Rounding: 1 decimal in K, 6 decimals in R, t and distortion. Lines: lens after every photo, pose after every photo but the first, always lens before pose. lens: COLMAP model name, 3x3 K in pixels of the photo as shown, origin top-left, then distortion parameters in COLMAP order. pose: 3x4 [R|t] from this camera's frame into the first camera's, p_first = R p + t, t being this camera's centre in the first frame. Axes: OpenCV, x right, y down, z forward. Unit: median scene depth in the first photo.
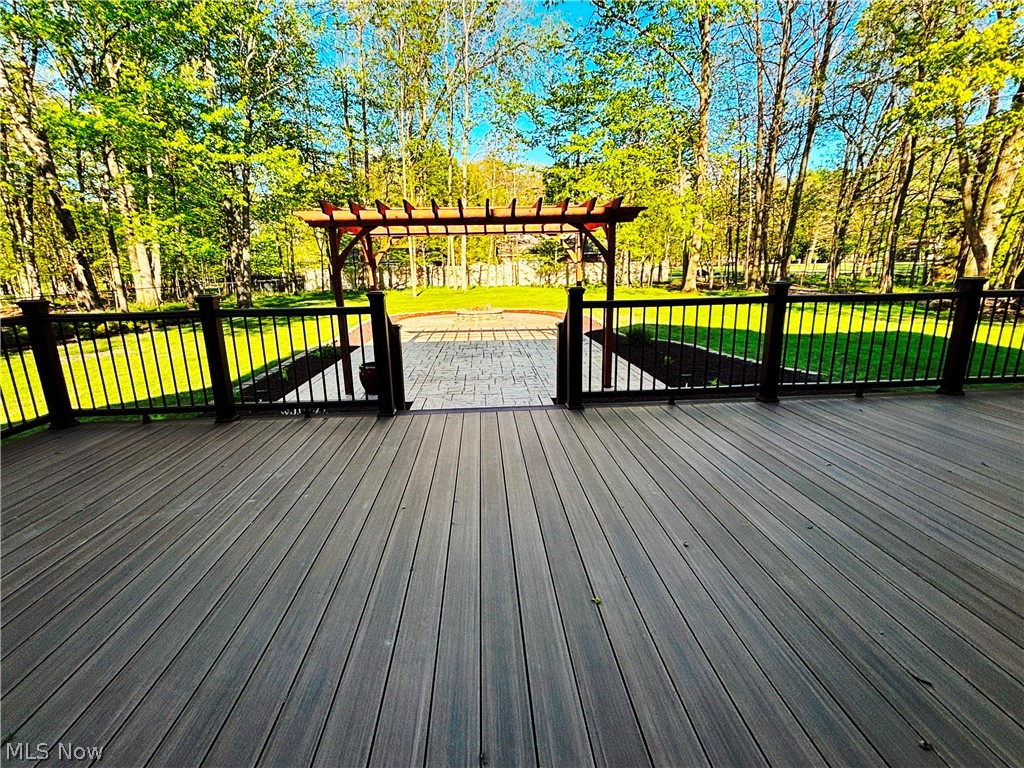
lens RADIAL K [[464.8, 0, 512.0], [0, 464.8, 384.0], [0, 0, 1]] dist [0.000987, -0.000037]
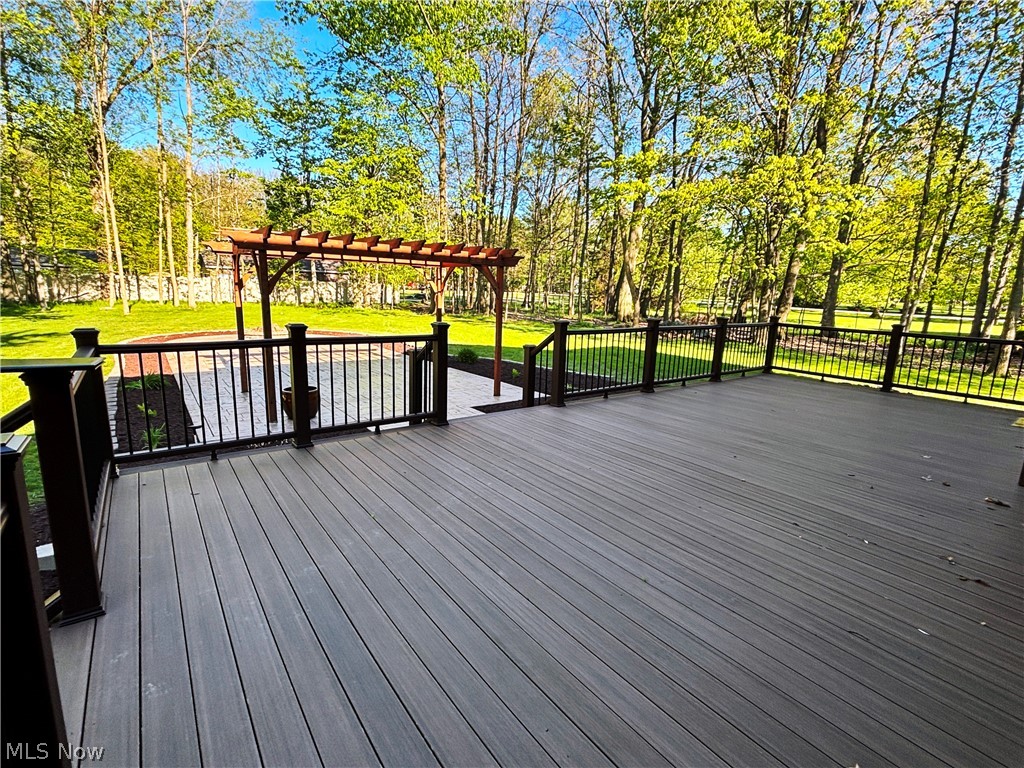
lens RADIAL K [[478.3, 0, 512.0], [0, 478.3, 384.0], [0, 0, 1]] dist [-0.001629, -0.000256]
pose [[0.831468, -0.056218, 0.552721, -0.485747], [0.089673, 0.995403, -0.033652, 0.008456], [-0.548288, 0.077545, 0.832687, -0.056148]]
